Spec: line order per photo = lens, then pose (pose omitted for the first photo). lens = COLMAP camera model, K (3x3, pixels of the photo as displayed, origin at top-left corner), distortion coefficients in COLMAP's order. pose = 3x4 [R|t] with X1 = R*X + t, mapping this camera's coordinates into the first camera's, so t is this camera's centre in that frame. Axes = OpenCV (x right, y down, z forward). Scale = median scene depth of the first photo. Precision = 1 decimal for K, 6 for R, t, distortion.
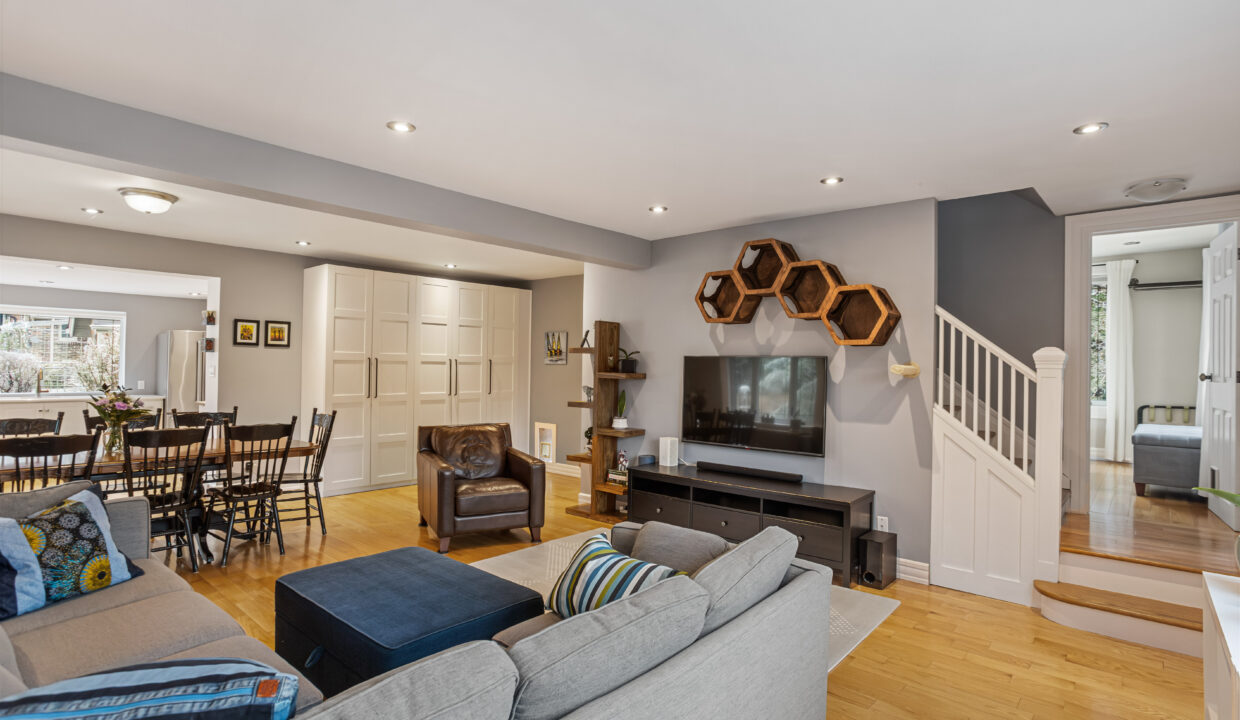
lens RADIAL K [[615.6, 0, 616.9], [0, 615.6, 360.7], [0, 0, 1]] dist [-0.058161, 0.038313]
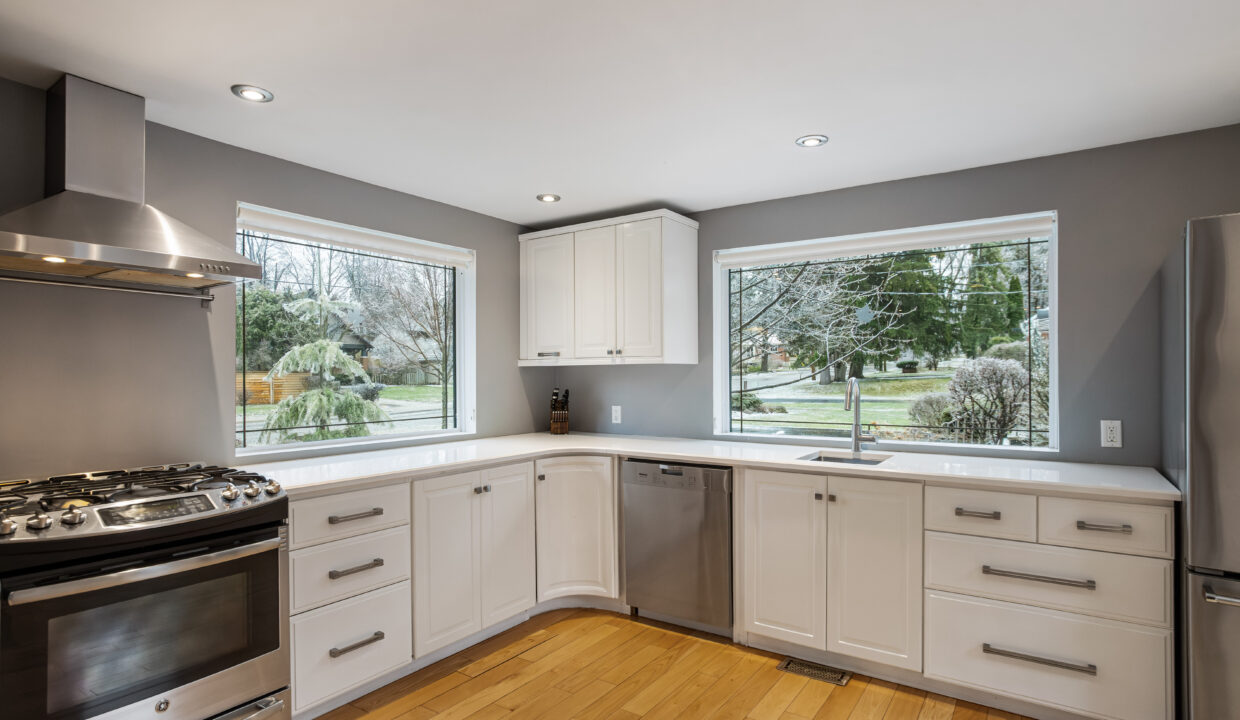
lens RADIAL K [[635.2, 0, 616.9], [0, 635.2, 373.5], [0, 0, 1]] dist [-0.061267, 0.043931]
pose [[0.118261, -0.016076, -0.992852, -0.660108], [0.016106, 0.999768, -0.014270, 0.012405], [0.992852, -0.014303, 0.118493, 0.936127]]
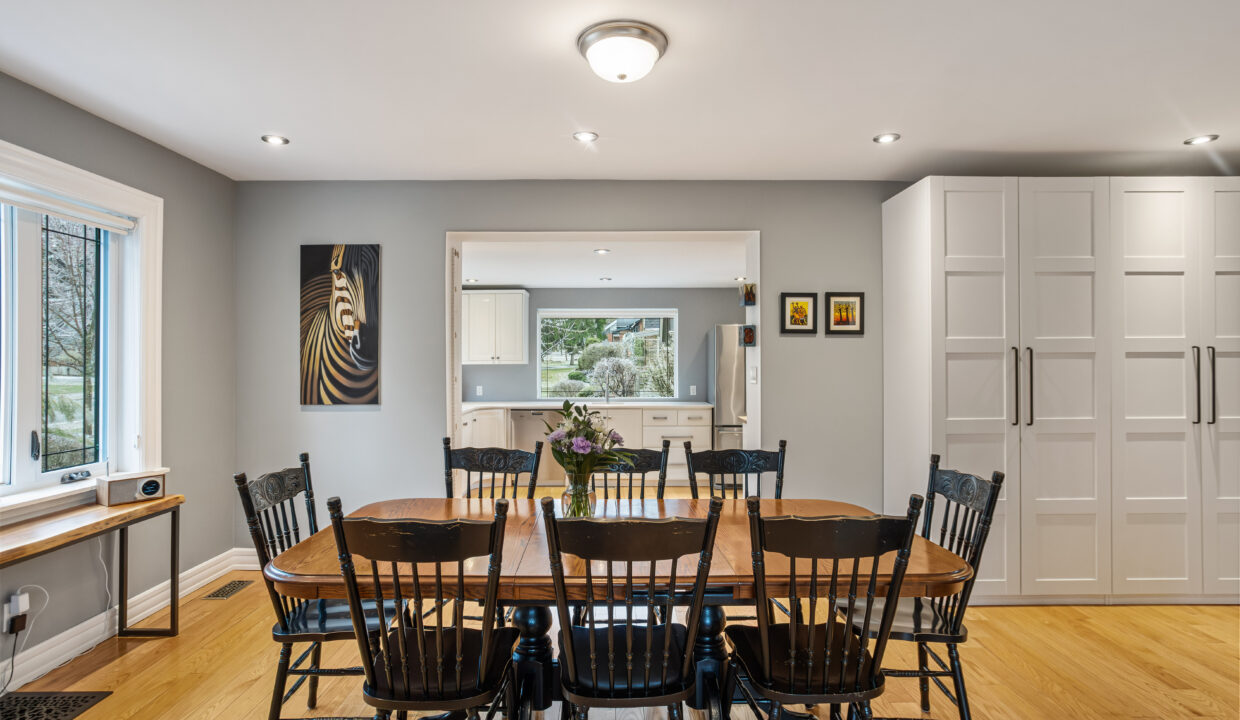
lens RADIAL K [[615.6, 0, 616.9], [0, 615.6, 360.7], [0, 0, 1]] dist [-0.058161, 0.038313]
pose [[0.666019, -0.021003, -0.745639, -0.257494], [0.020000, 0.999747, -0.010297, 0.005220], [0.745667, -0.008055, 0.666270, 0.423997]]
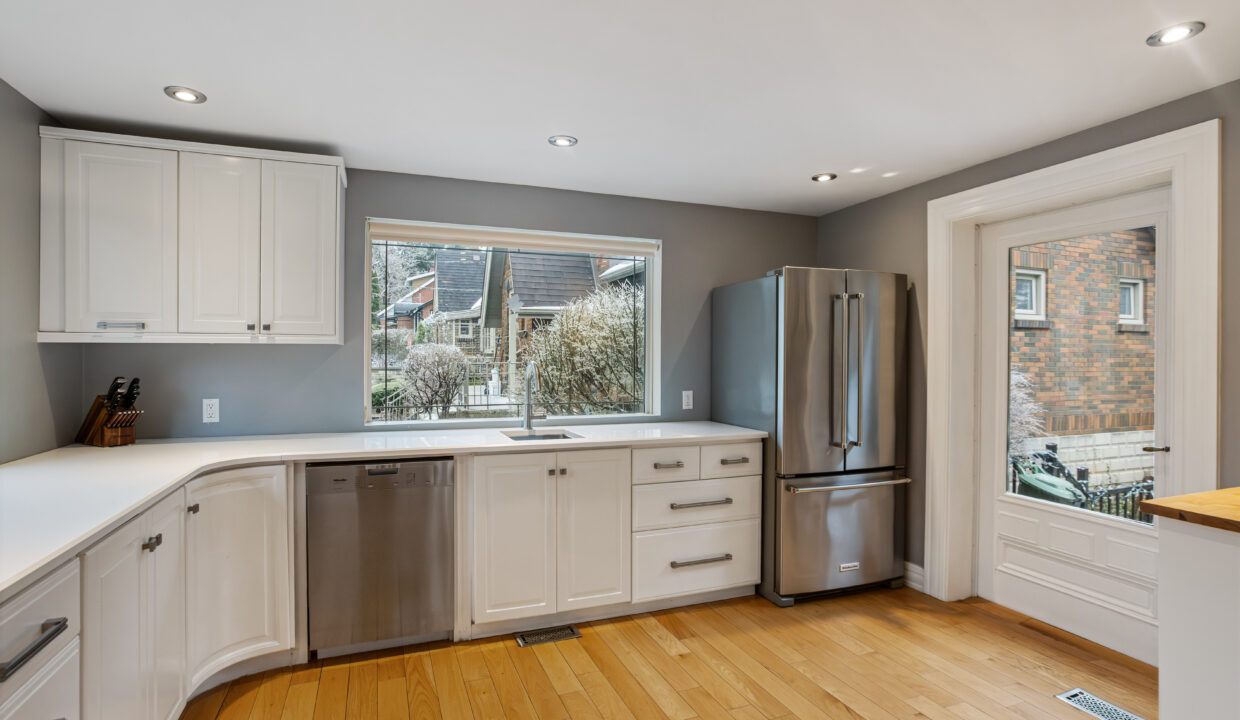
lens RADIAL K [[615.6, 0, 616.9], [0, 615.6, 360.7], [0, 0, 1]] dist [-0.058161, 0.038313]
pose [[0.891191, -0.009070, -0.453537, -0.827041], [0.014293, 0.999865, 0.008091, 0.007781], [0.453403, -0.013693, 0.891201, 0.741764]]
